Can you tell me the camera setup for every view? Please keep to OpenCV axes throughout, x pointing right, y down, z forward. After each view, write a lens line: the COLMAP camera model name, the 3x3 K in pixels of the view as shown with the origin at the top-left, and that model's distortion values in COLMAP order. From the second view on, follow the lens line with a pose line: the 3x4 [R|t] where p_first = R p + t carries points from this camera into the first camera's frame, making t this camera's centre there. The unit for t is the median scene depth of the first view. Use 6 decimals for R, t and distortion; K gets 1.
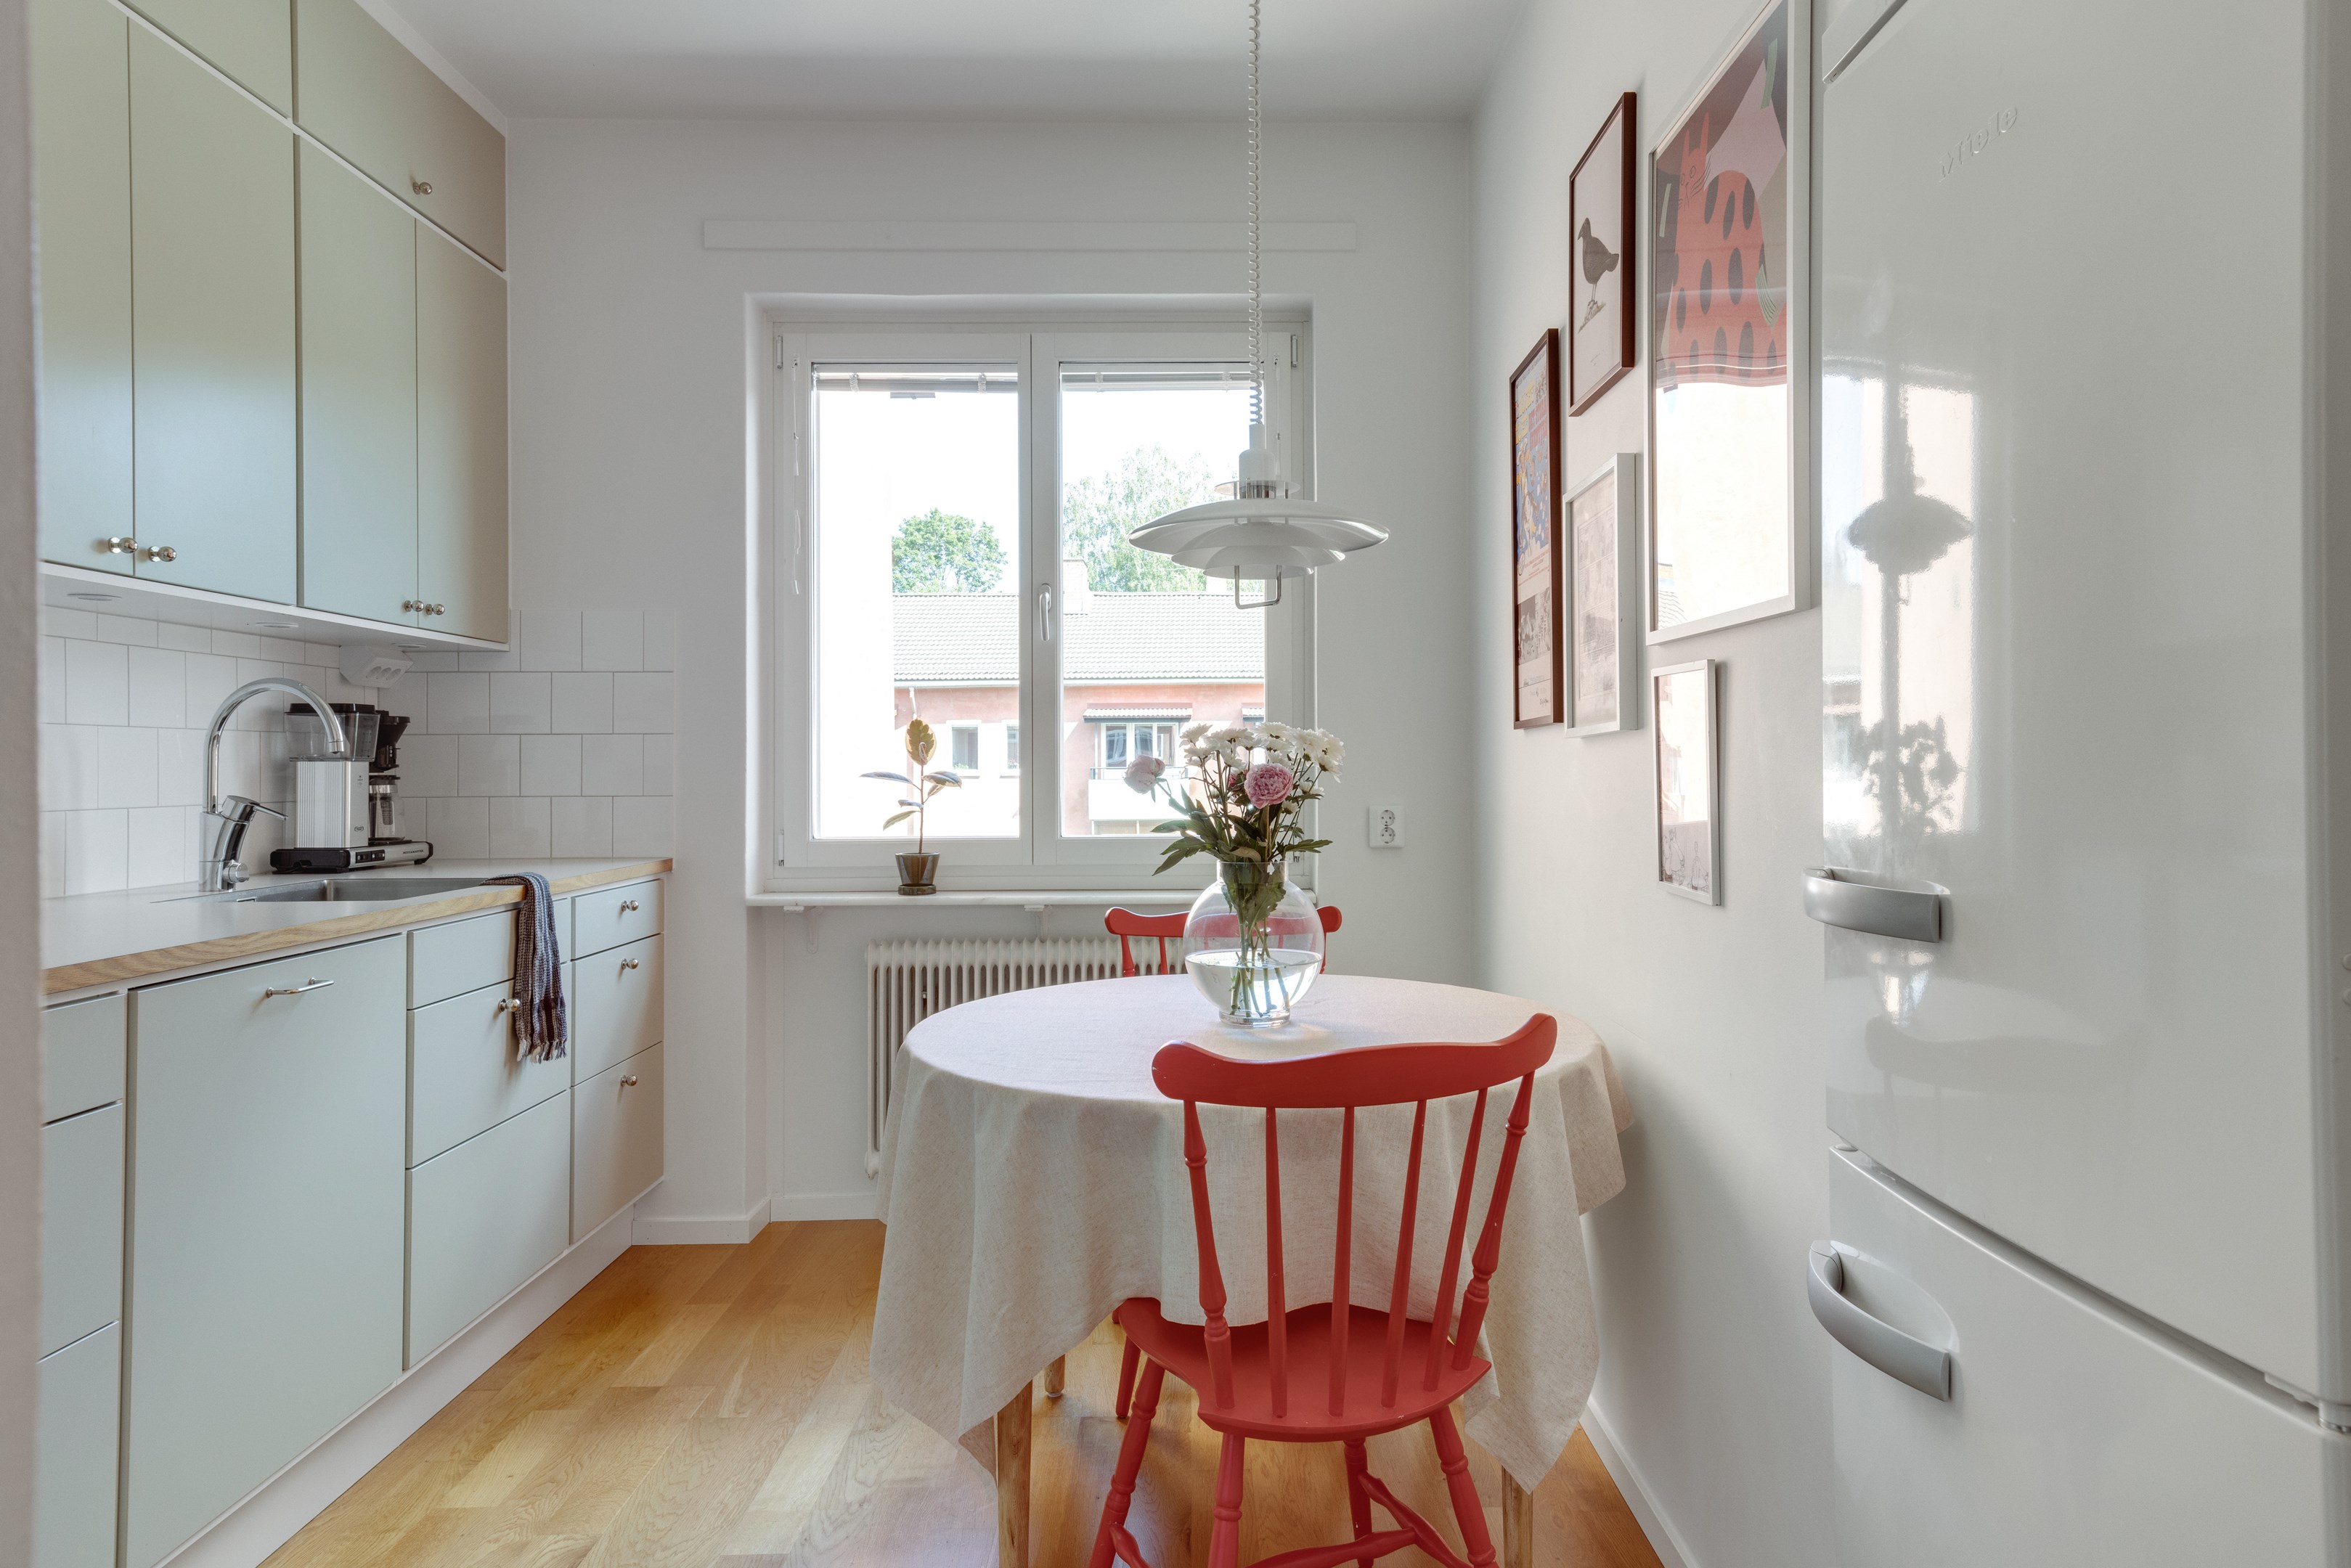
lens RADIAL K [[1339.2, 0, 1178.7], [0, 1339.2, 766.8], [0, 0, 1]] dist [0.034701, 0.000471]
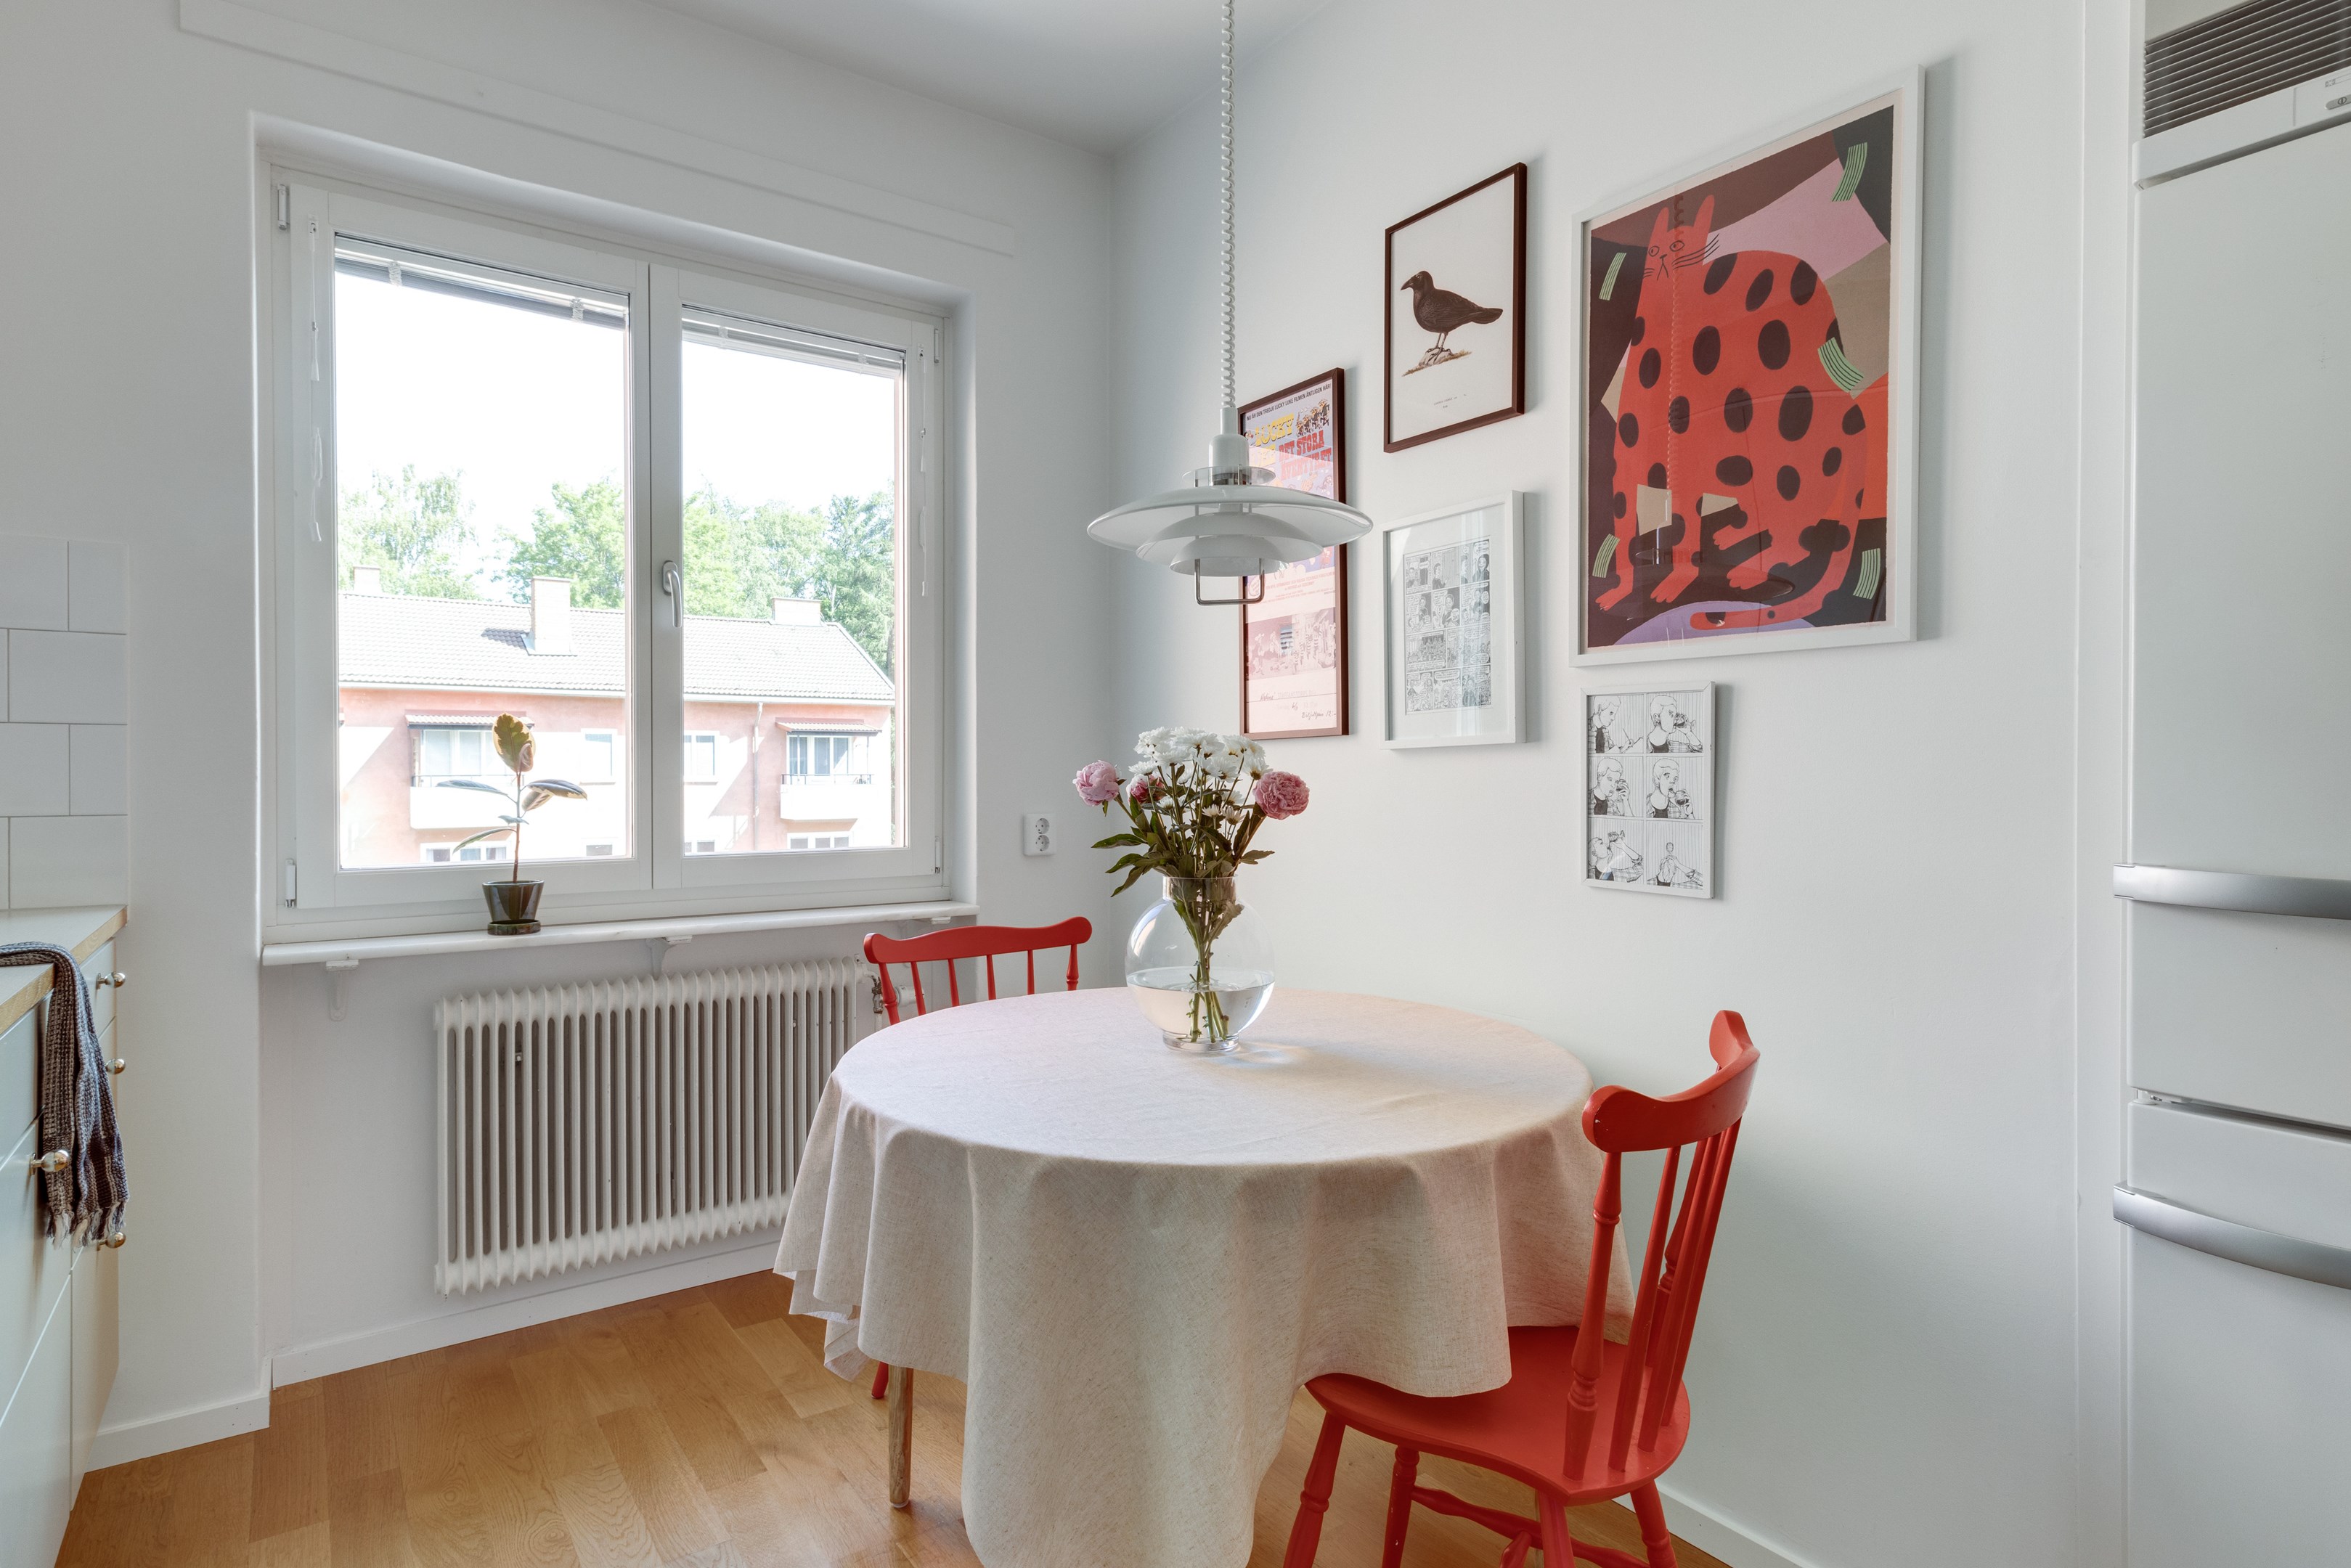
lens RADIAL K [[1190.7, 0, 1132.2], [0, 1190.7, 792.2], [0, 0, 1]] dist [0.015143, -0.000346]
pose [[0.843335, -0.003624, 0.537376, -0.271131], [-0.003489, 0.999919, 0.012218, 0.001183], [-0.537376, -0.012179, 0.843255, 0.203822]]
